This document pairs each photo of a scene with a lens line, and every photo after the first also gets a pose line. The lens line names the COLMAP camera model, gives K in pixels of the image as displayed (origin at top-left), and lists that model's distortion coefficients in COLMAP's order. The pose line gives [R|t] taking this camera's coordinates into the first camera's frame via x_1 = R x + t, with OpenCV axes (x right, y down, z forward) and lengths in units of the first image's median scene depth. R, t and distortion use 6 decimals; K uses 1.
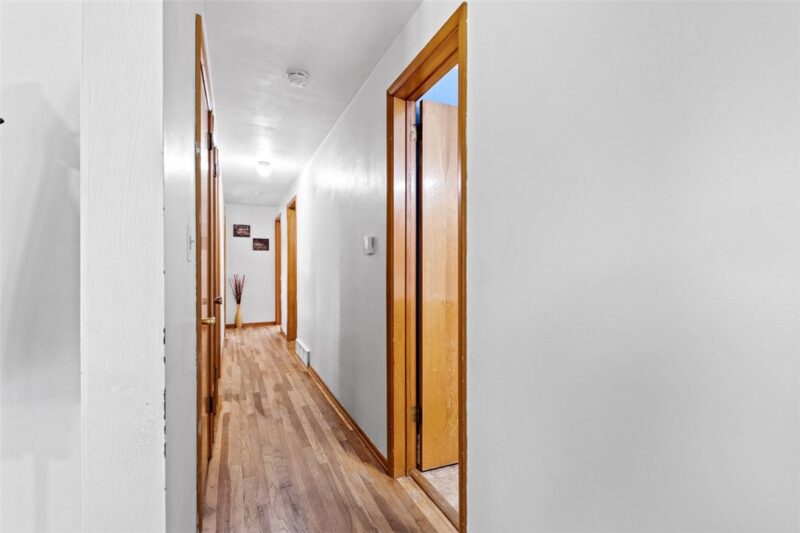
lens RADIAL K [[358.5, 0, 397.5], [0, 358.5, 271.2], [0, 0, 1]] dist [-0.002633, -0.000040]
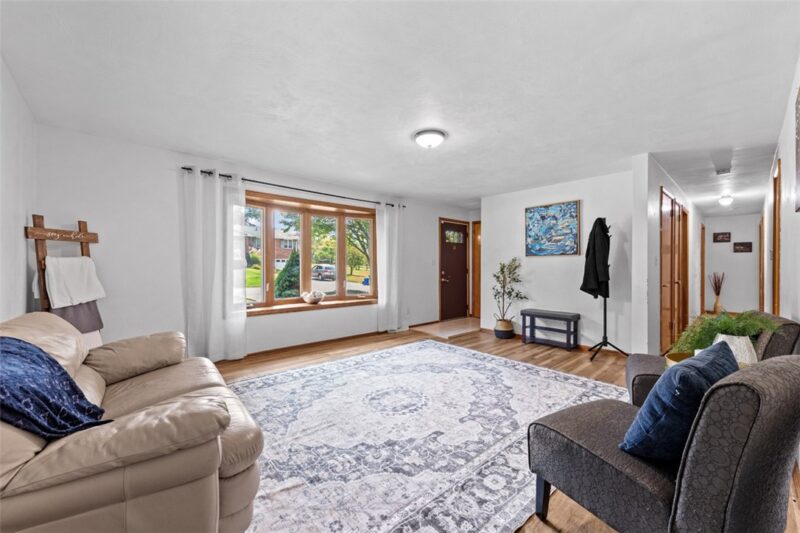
lens RADIAL K [[321.2, 0, 400.9], [0, 321.2, 267.4], [0, 0, 1]] dist [0.008356, 0.000054]
pose [[0.312882, -0.000023, -0.949792, 0.296841], [-0.006104, 0.999979, -0.002035, 0.001309], [0.949772, 0.006434, 0.312875, -0.428770]]
